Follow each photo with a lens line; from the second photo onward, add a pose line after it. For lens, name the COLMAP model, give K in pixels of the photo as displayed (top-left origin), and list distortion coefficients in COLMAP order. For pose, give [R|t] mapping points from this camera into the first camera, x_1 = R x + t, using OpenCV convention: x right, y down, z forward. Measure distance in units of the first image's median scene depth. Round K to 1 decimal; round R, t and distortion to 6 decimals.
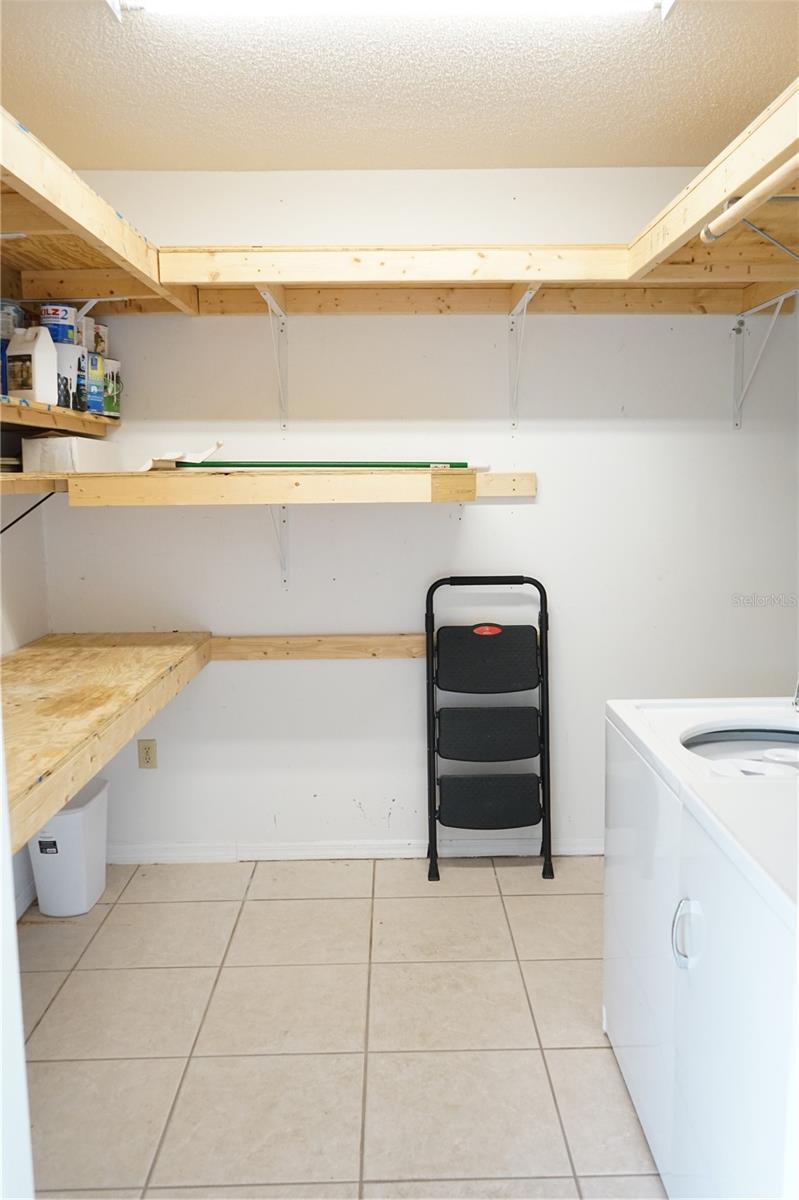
lens RADIAL K [[947.5, 0, 399.7], [0, 947.5, 599.8], [0, 0, 1]] dist [0.009408, -0.001015]
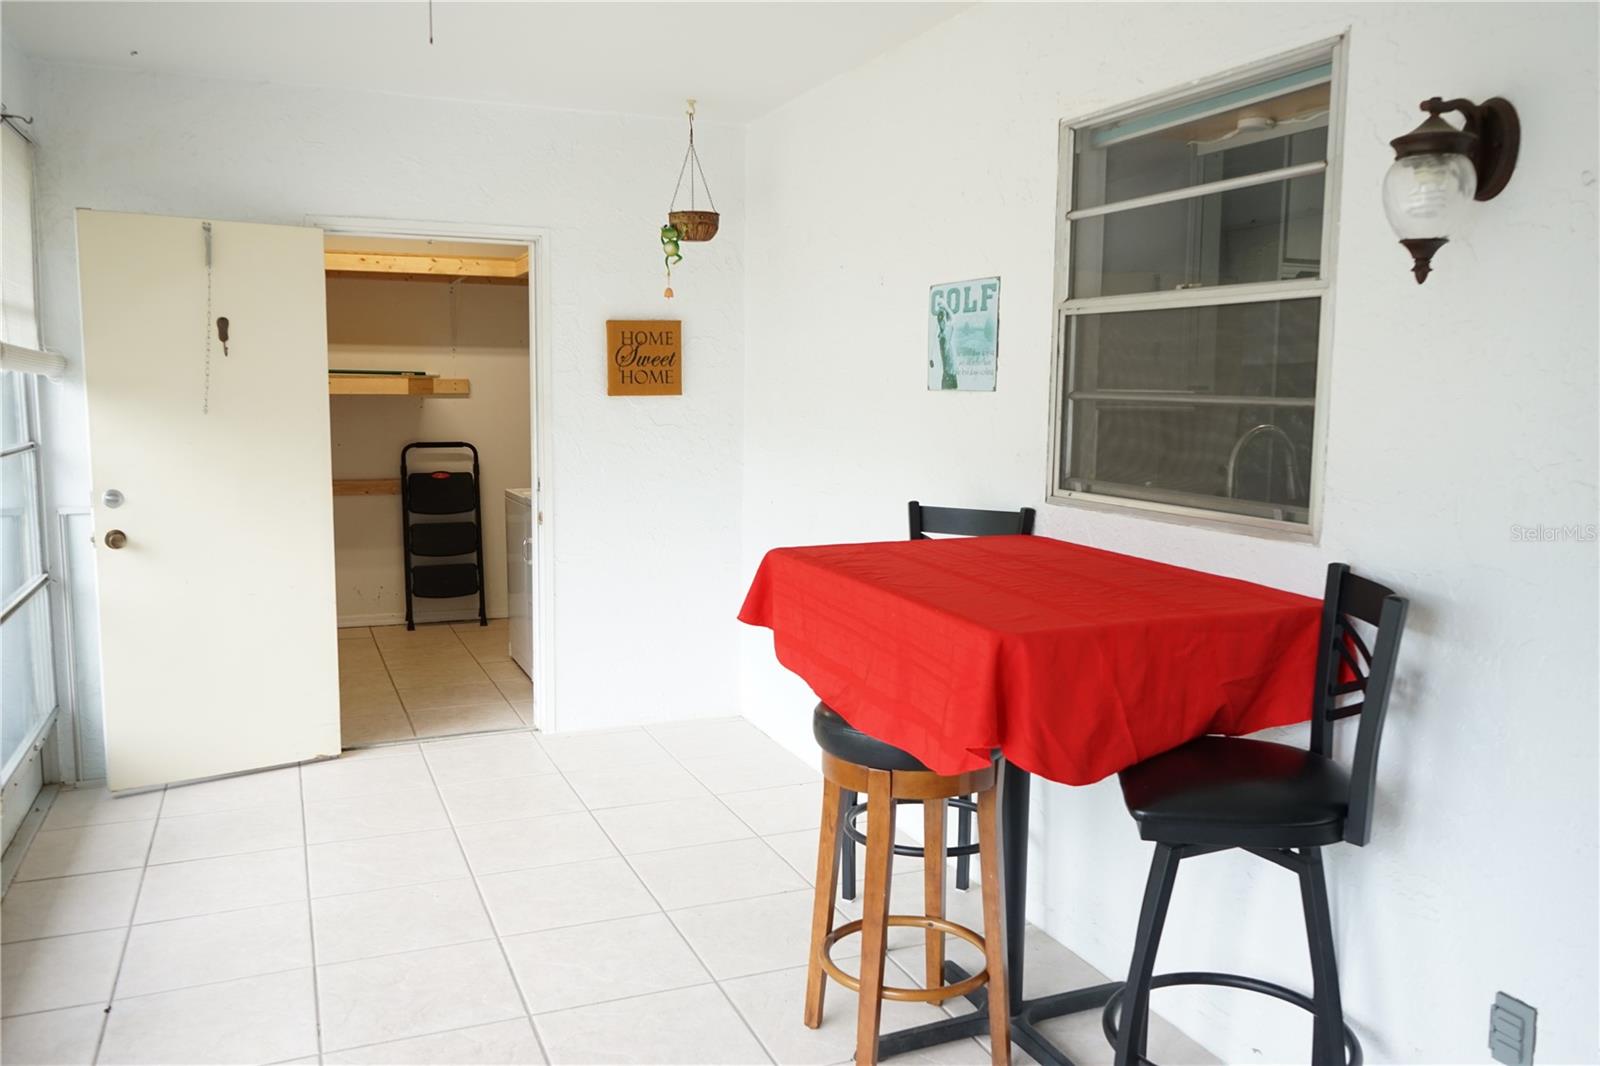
lens RADIAL K [[1263.3, 0, 799.3], [0, 1263.3, 533.3], [0, 0, 1]] dist [0.009408, -0.001015]
pose [[0.923601, -0.028346, 0.382307, -0.170799], [0.033696, 0.999405, -0.007305, 0.166903], [-0.381872, 0.019629, 0.924007, -1.229181]]
